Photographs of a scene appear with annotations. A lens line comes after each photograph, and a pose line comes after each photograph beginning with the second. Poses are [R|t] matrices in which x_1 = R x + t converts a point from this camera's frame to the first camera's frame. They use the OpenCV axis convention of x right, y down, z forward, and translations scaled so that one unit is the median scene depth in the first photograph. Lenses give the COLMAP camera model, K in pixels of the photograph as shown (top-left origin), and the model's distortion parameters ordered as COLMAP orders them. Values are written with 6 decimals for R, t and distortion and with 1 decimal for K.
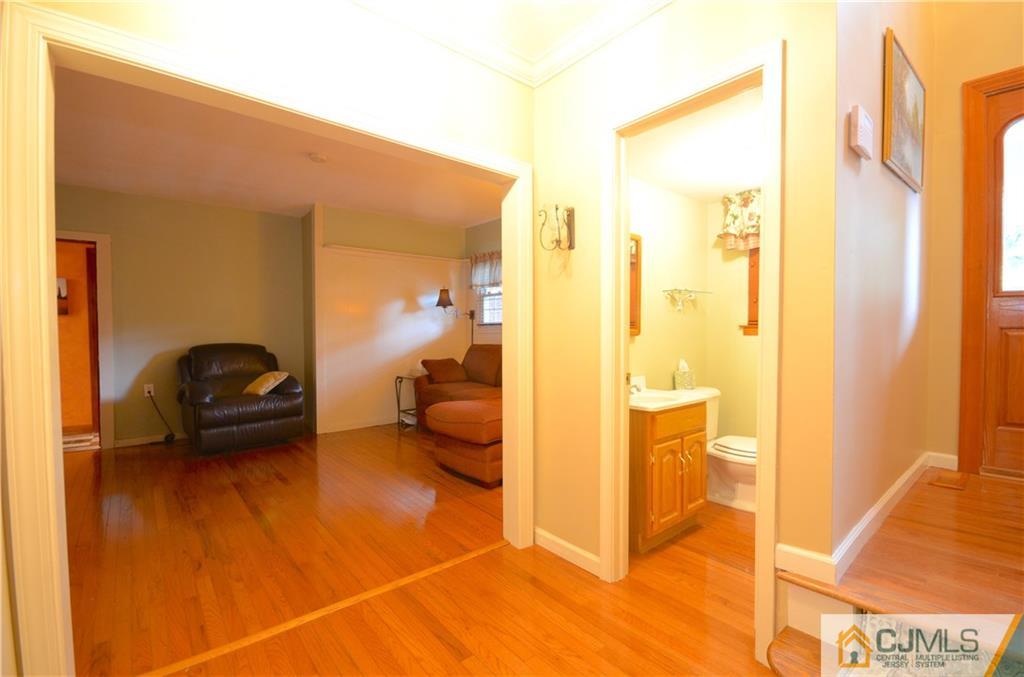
lens RADIAL K [[446.1, 0, 512.0], [0, 446.1, 338.5], [0, 0, 1]] dist [-0.002429, -0.000192]
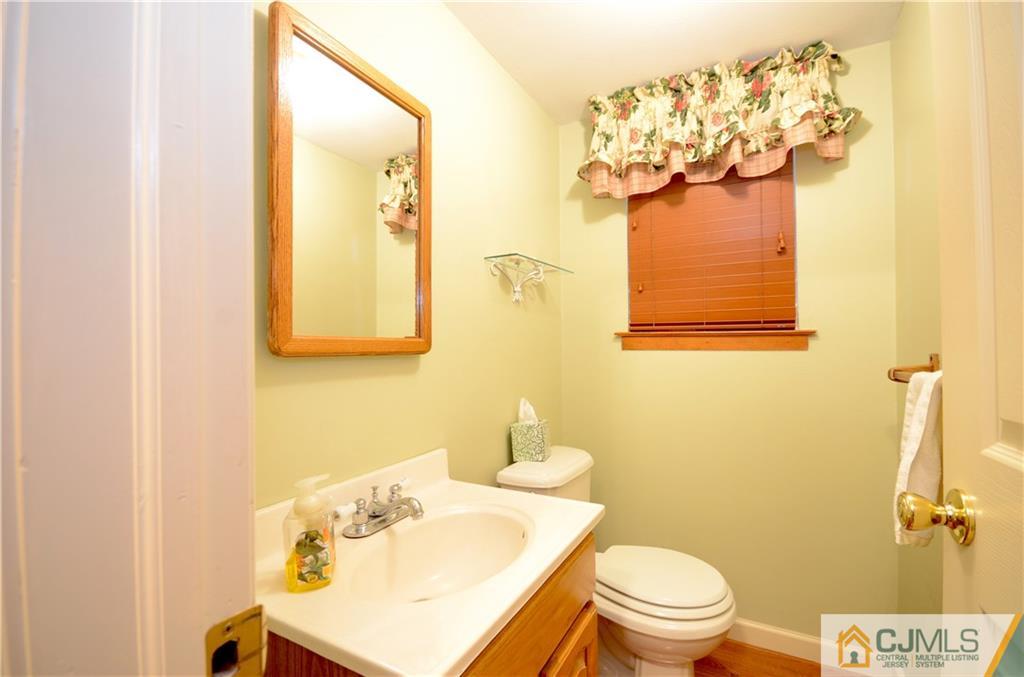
lens RADIAL K [[446.1, 0, 512.0], [0, 446.1, 338.5], [0, 0, 1]] dist [-0.002429, -0.000192]
pose [[0.932581, -0.003198, 0.360945, 0.189560], [0.018878, 0.999024, -0.039923, -0.001995], [-0.360466, 0.044046, 0.931732, 0.539233]]
